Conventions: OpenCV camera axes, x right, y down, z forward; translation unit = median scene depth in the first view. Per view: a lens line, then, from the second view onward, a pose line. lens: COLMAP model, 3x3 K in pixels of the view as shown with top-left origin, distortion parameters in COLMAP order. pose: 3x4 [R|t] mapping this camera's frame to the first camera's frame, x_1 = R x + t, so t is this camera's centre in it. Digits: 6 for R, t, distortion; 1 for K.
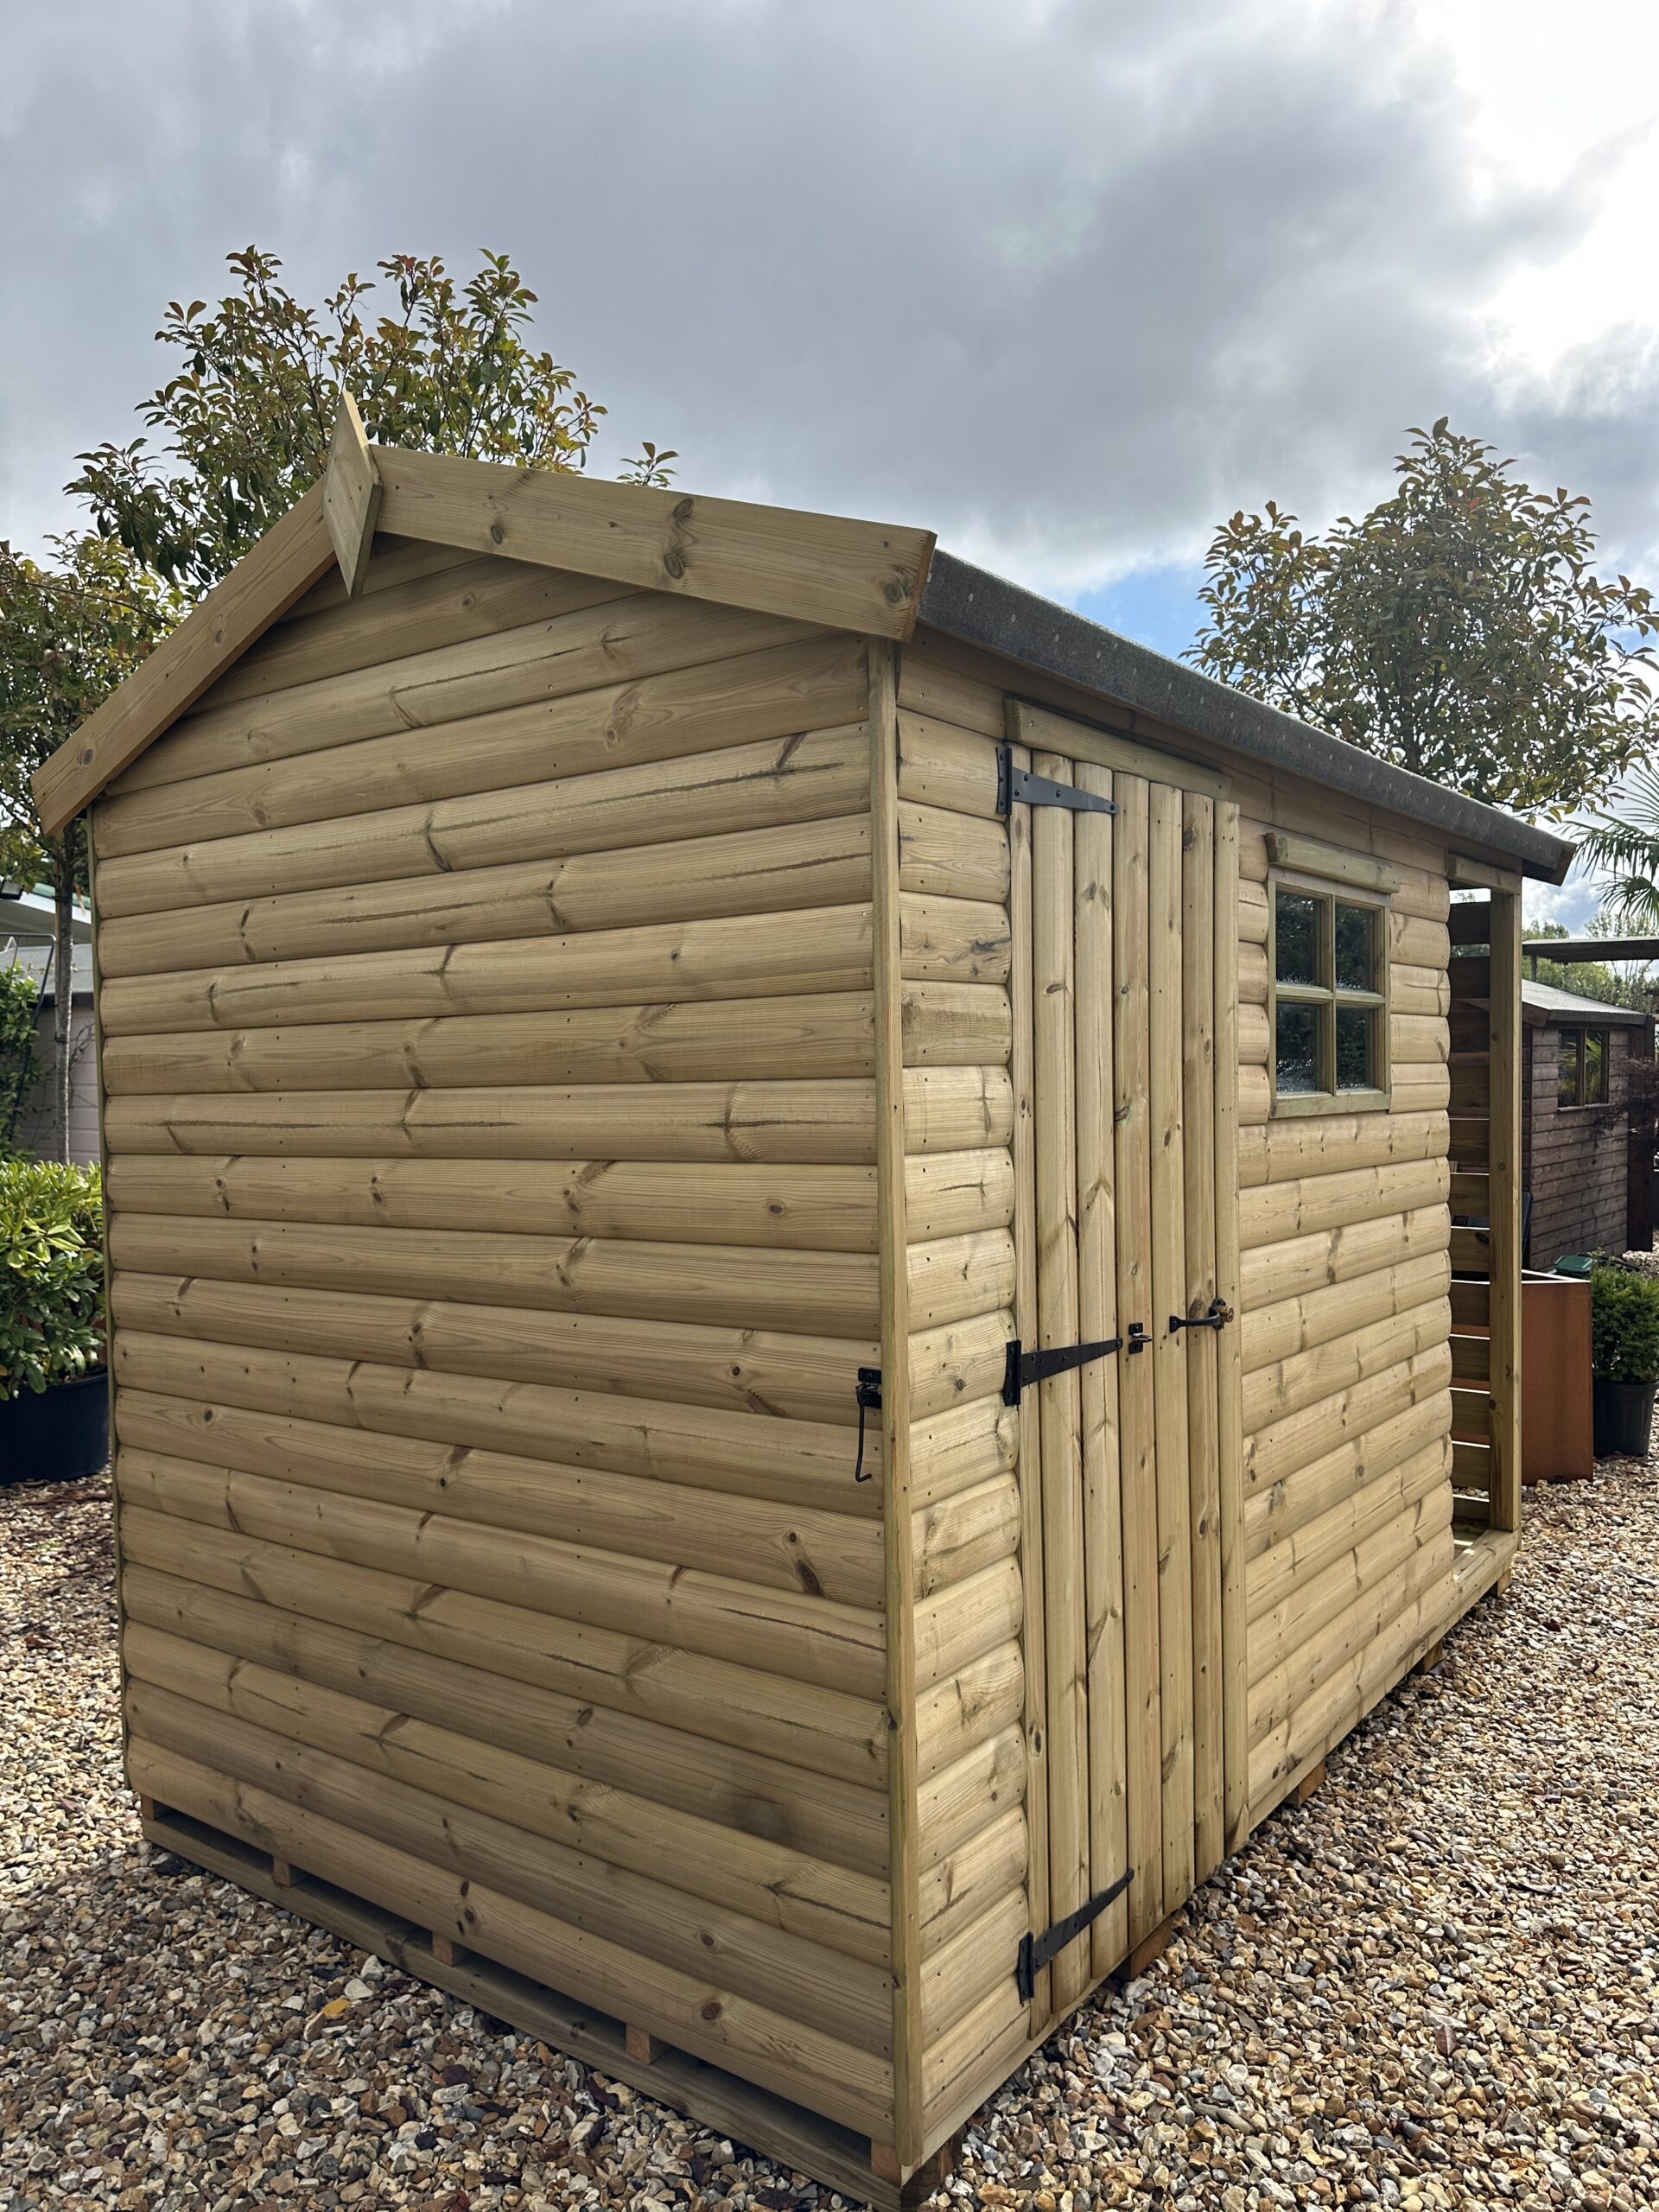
lens RADIAL K [[1580.3, 0, 852.0], [0, 1580.3, 1083.2], [0, 0, 1]] dist [0.025572, -0.026002]
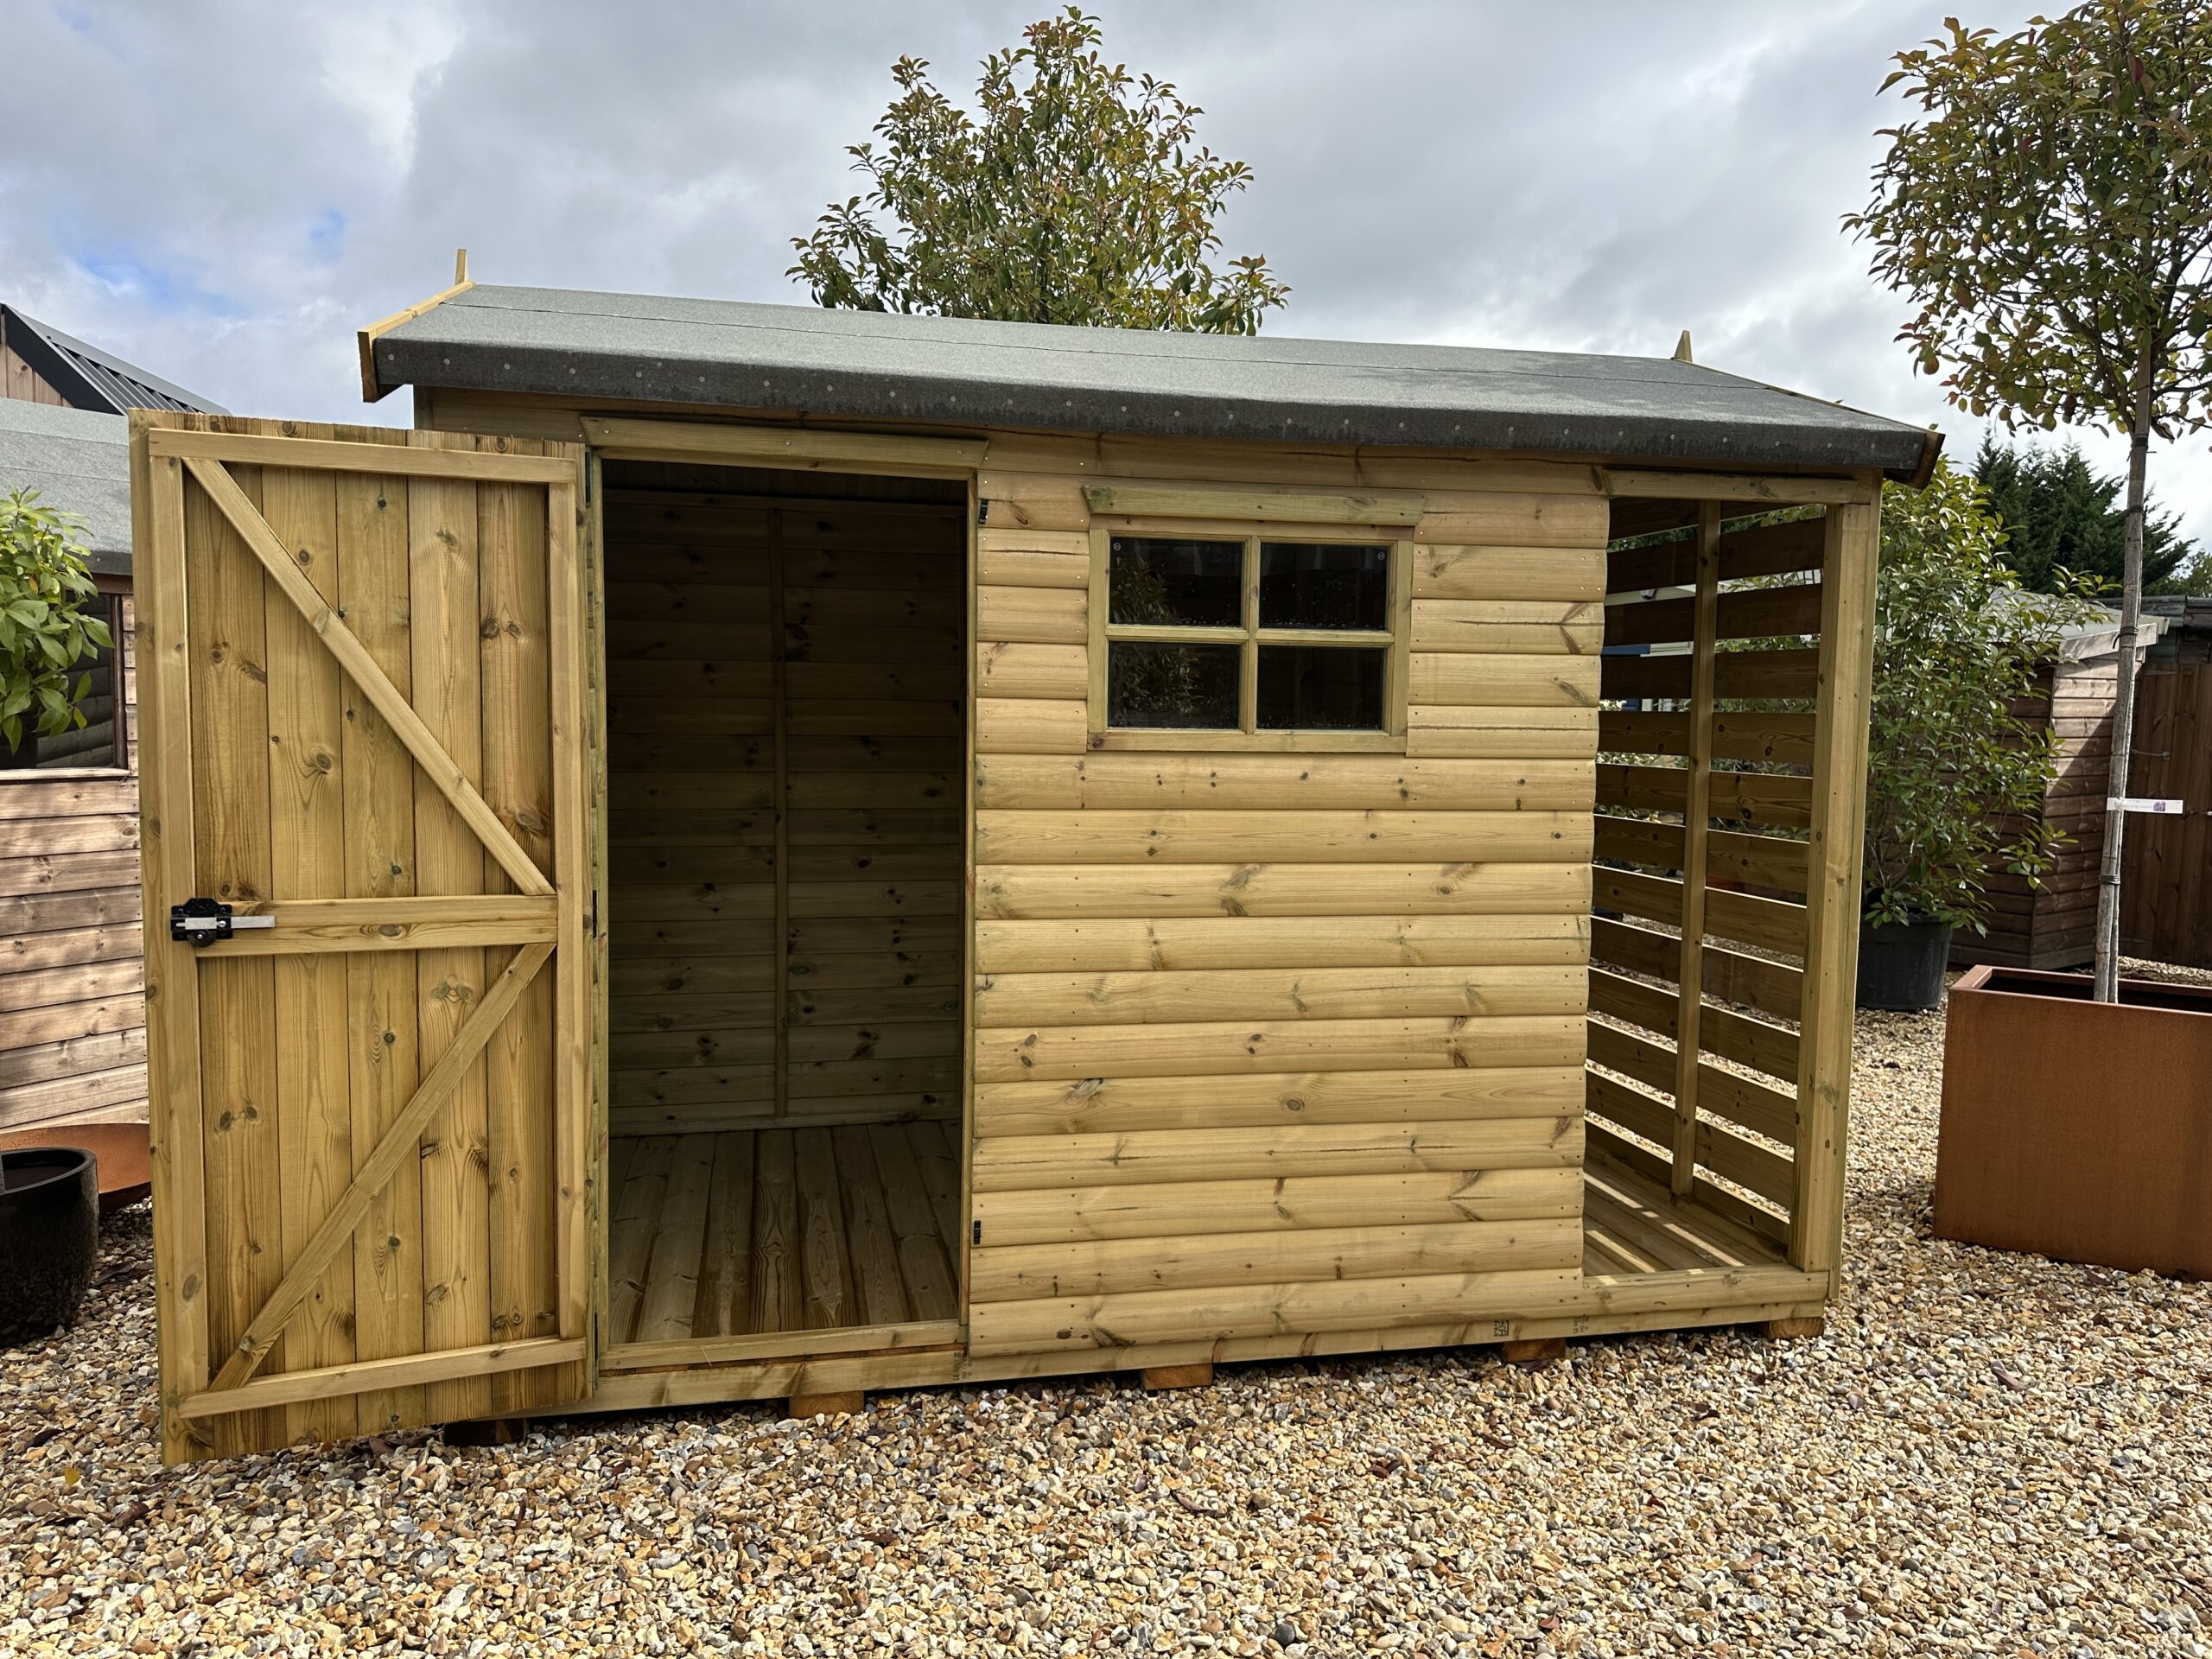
lens RADIAL K [[1580.3, 0, 1103.1], [0, 1580.3, 839.6], [0, 0, 1]] dist [0.025572, -0.026002]
pose [[0.752944, 0.069268, -0.654429, 1.225458], [-0.027474, 0.996887, 0.073905, 0.004985], [0.657511, -0.037666, 0.752503, 0.239342]]
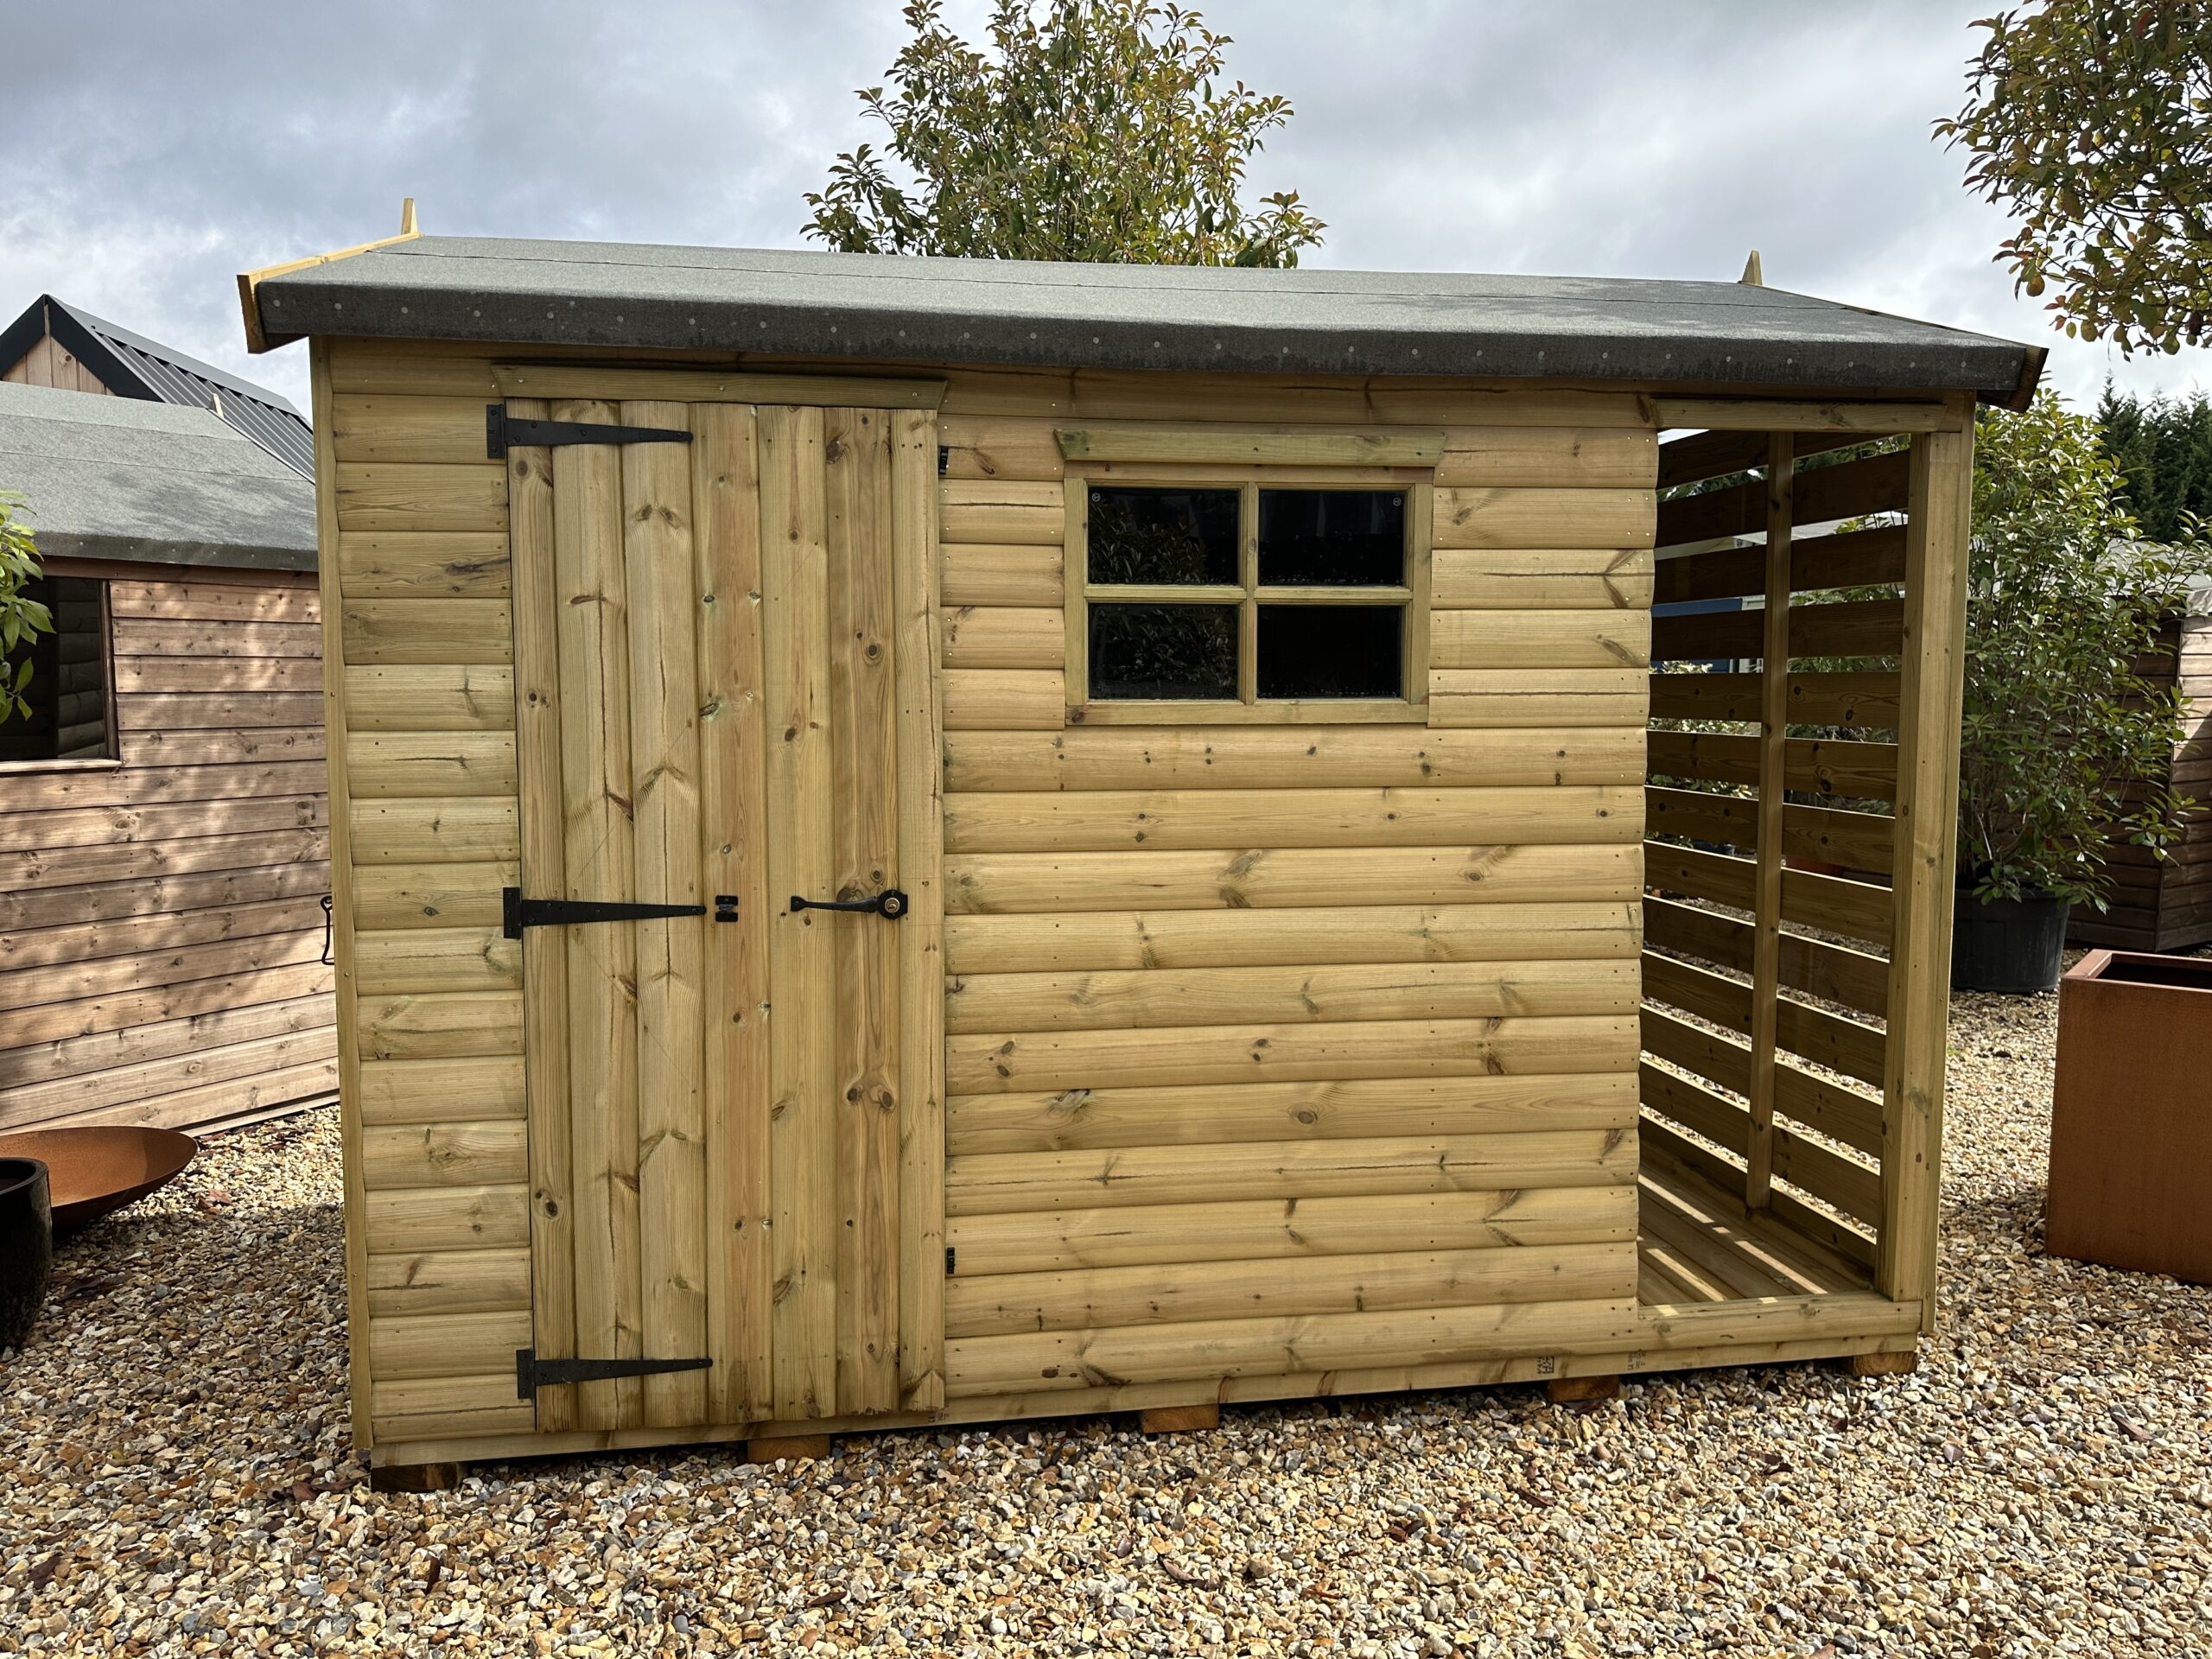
lens RADIAL K [[1580.3, 0, 1107.6], [0, 1580.3, 826.1], [0, 0, 1]] dist [0.025572, -0.026002]
pose [[0.716217, 0.064844, -0.694858, 1.198242], [-0.011789, 0.996656, 0.080857, 0.007926], [0.697778, -0.049719, 0.714587, 0.399659]]
